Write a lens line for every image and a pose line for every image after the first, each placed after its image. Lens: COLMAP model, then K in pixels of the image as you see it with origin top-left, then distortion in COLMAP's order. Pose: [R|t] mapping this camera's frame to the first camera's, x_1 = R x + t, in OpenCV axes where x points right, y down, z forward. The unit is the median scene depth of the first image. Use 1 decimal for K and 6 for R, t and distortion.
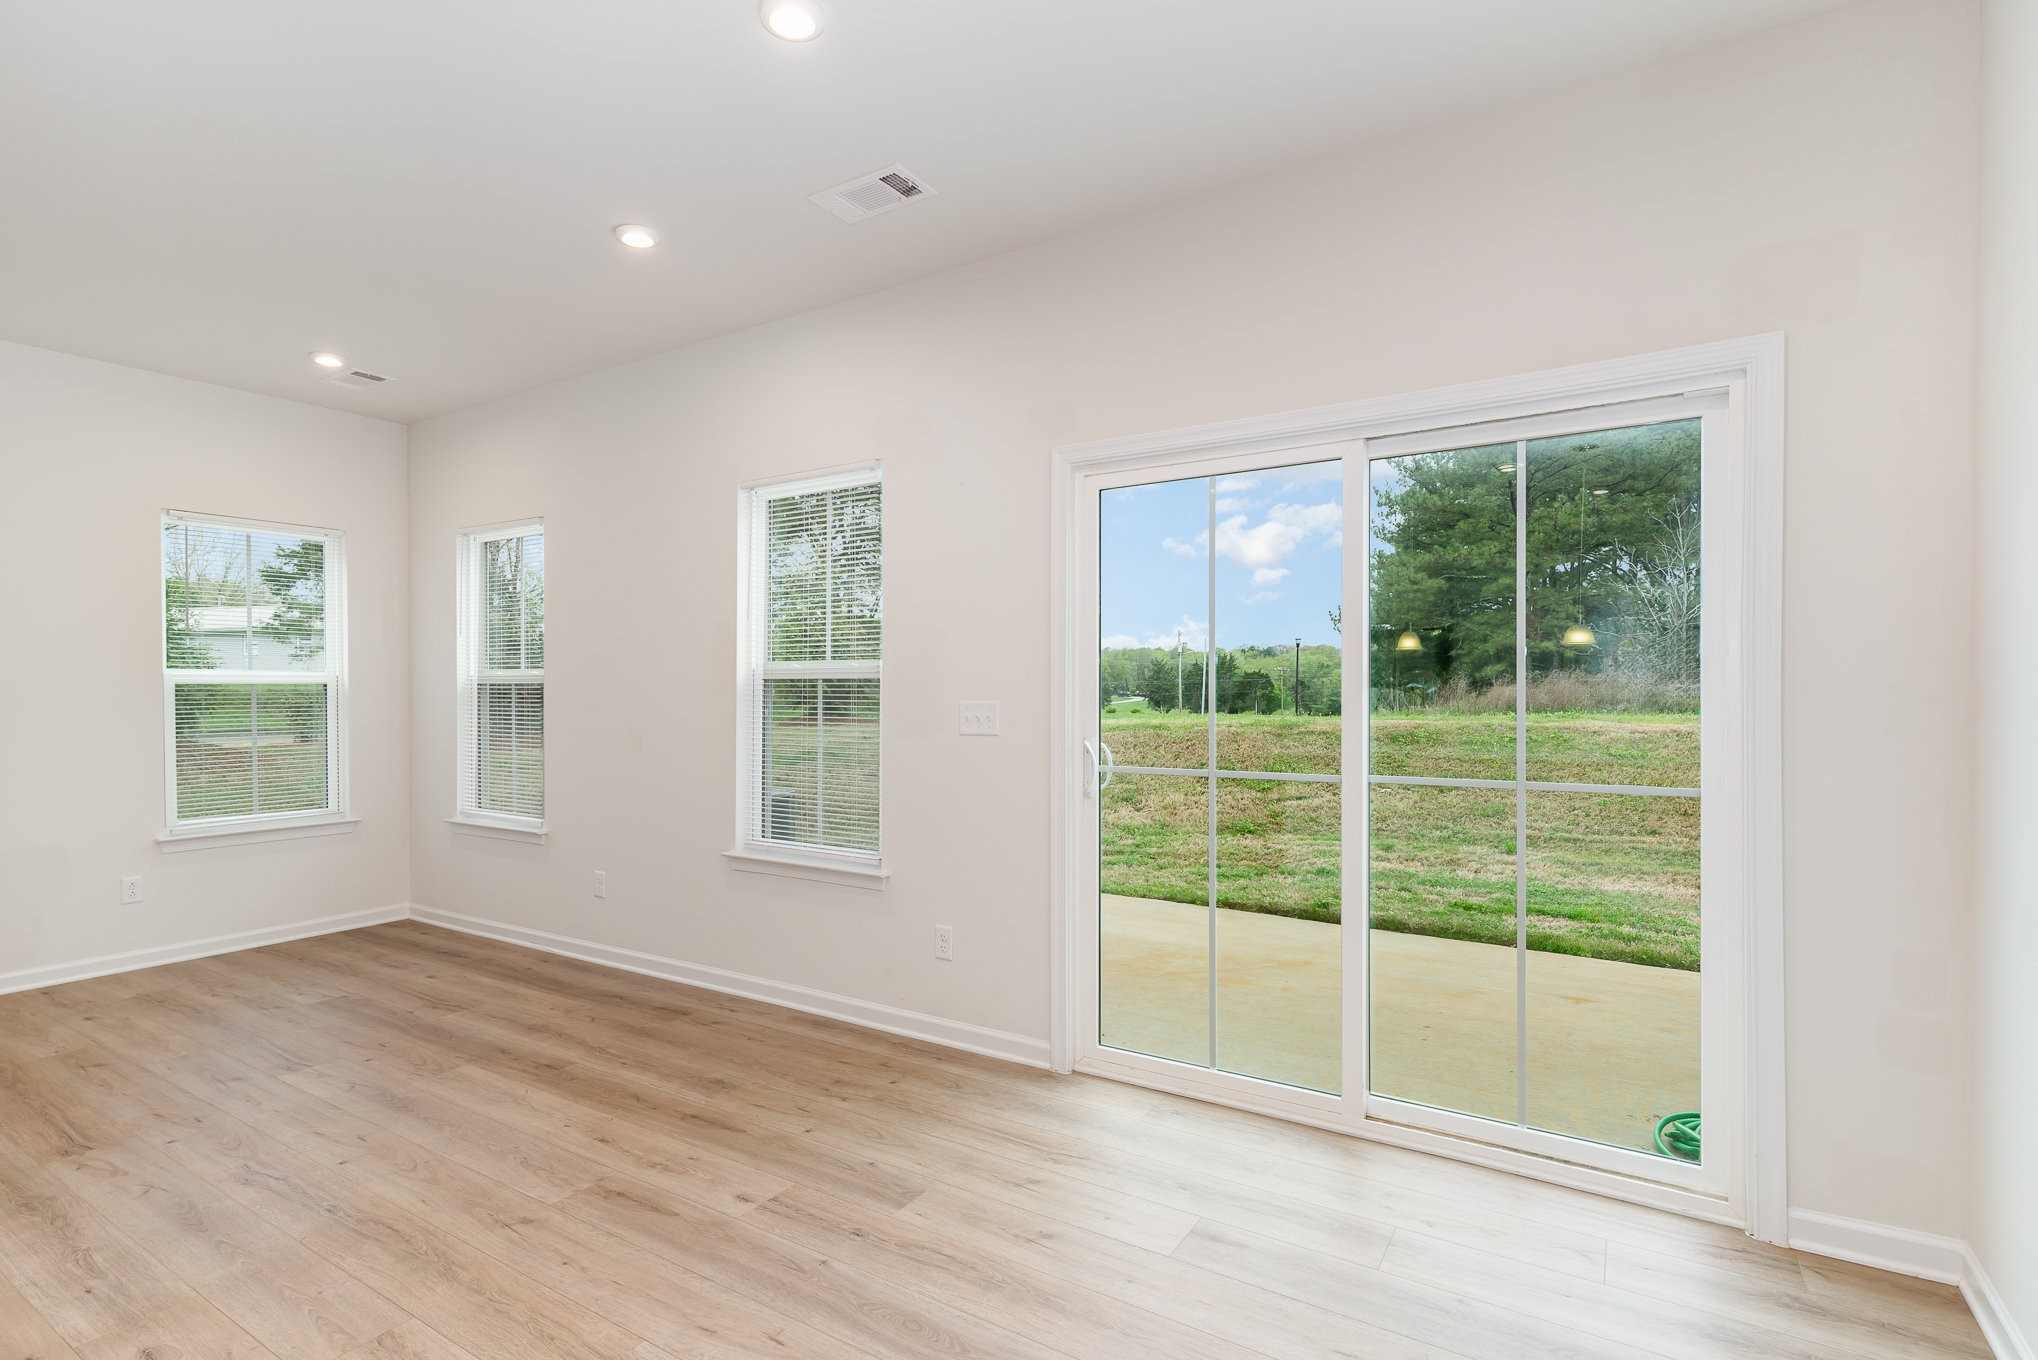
lens RADIAL K [[982.0, 0, 1030.7], [0, 982.0, 707.0], [0, 0, 1]] dist [0.001488, 0.000529]
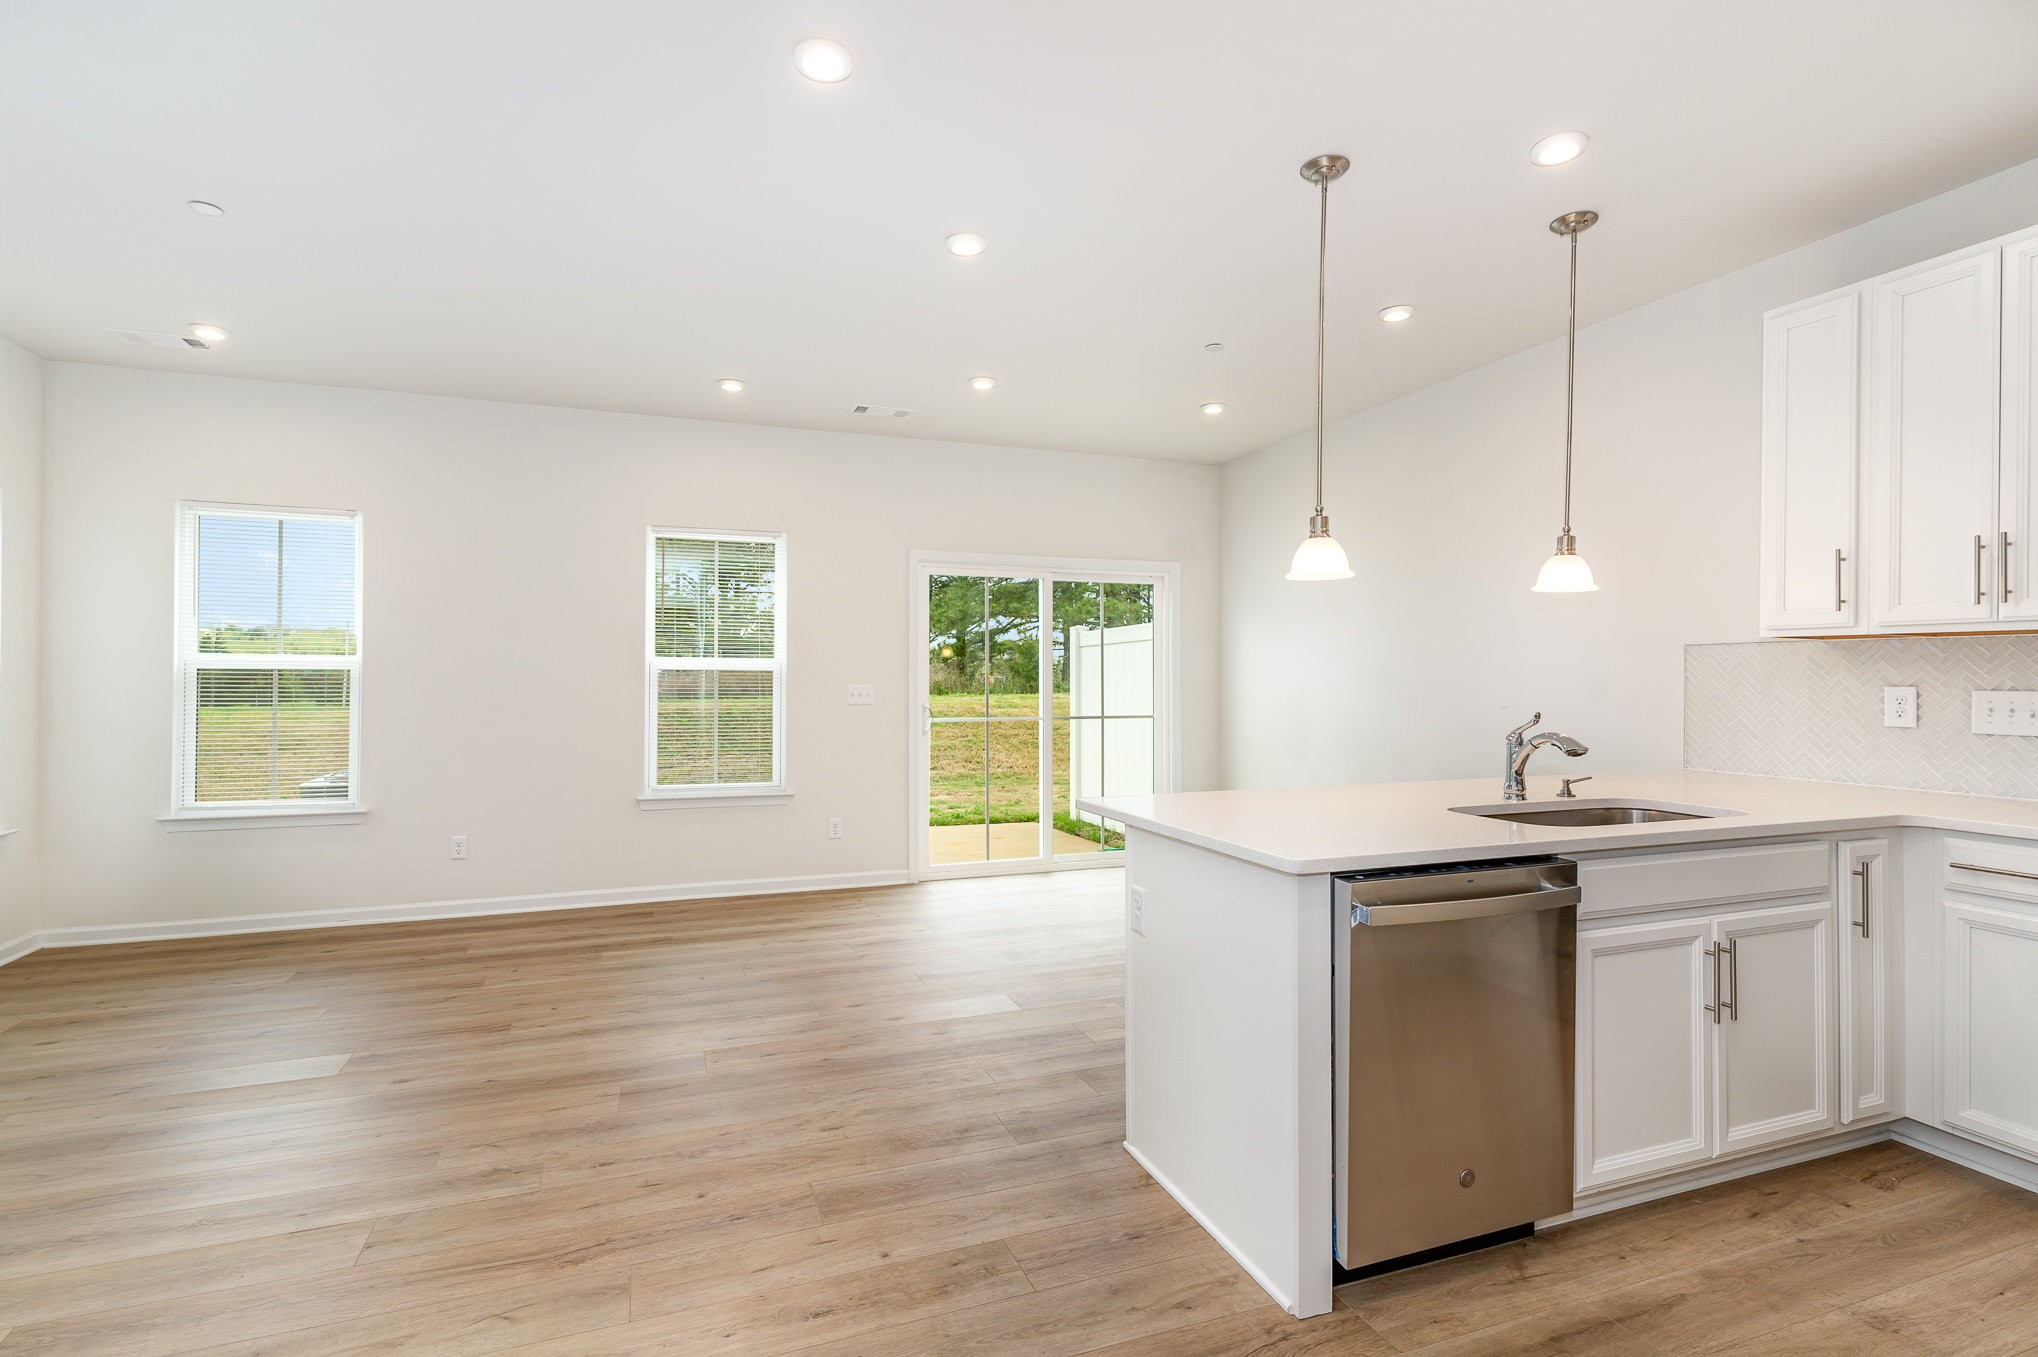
lens RADIAL K [[982.0, 0, 1013.5], [0, 982.0, 670.1], [0, 0, 1]] dist [0.001488, 0.000529]
pose [[0.605241, 0.011489, 0.795960, -1.071413], [0.010609, 0.999691, -0.022497, 0.008780], [-0.795972, 0.022061, 0.604932, -0.227752]]
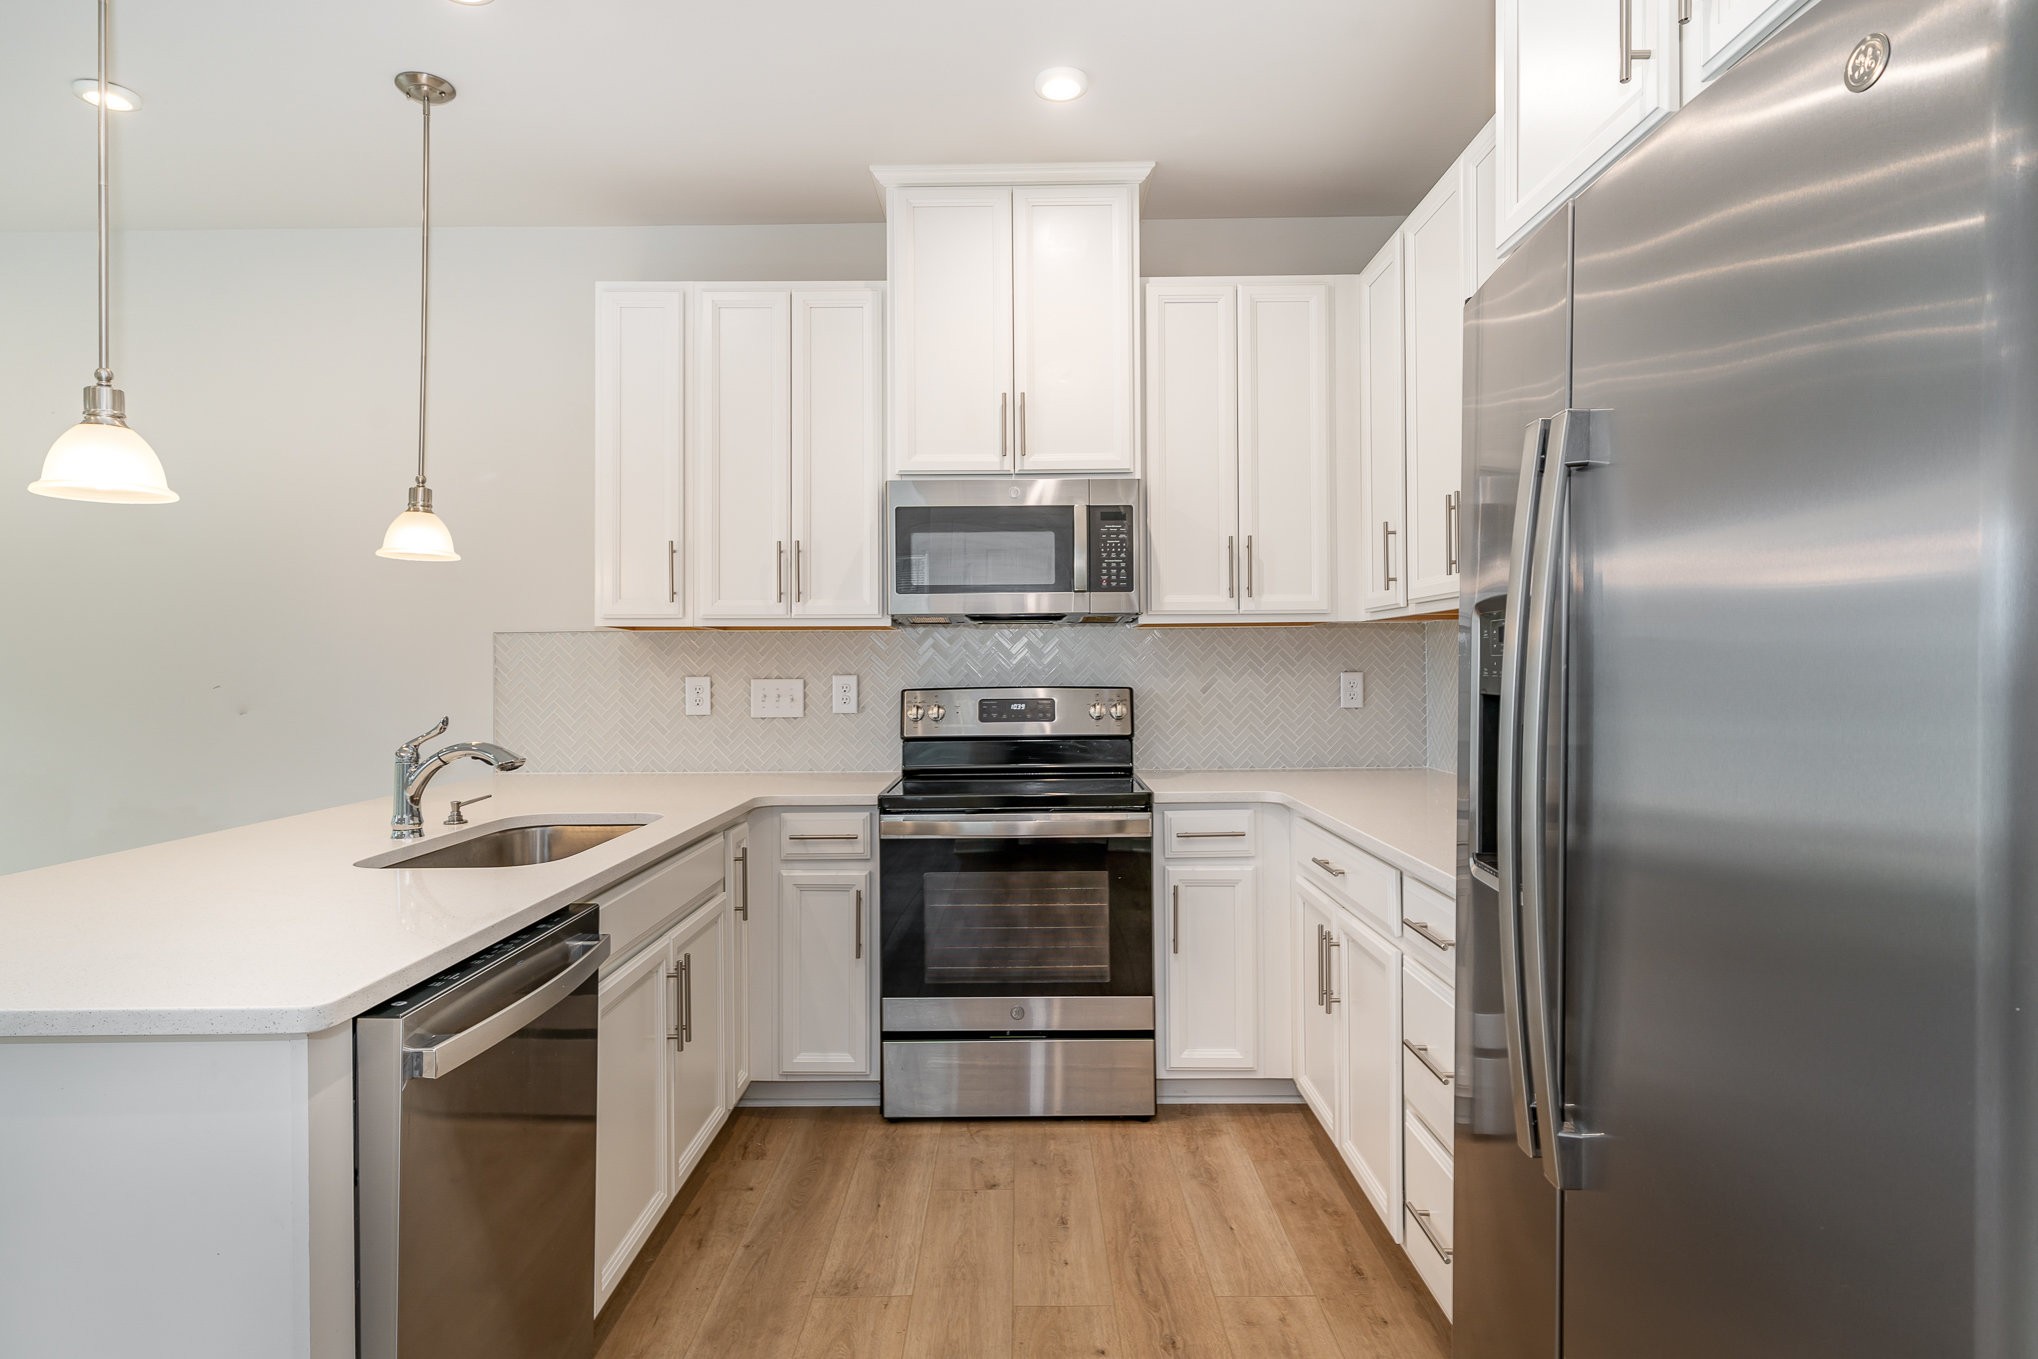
lens RADIAL K [[1107.1, 0, 1015.0], [0, 1107.1, 665.8], [0, 0, 1]] dist [0.003650, 0.000592]
pose [[-0.530249, 0.009428, 0.847789, -0.955037], [0.026520, 0.999633, 0.005471, 0.004695], [-0.847427, 0.025384, -0.530305, -0.049639]]
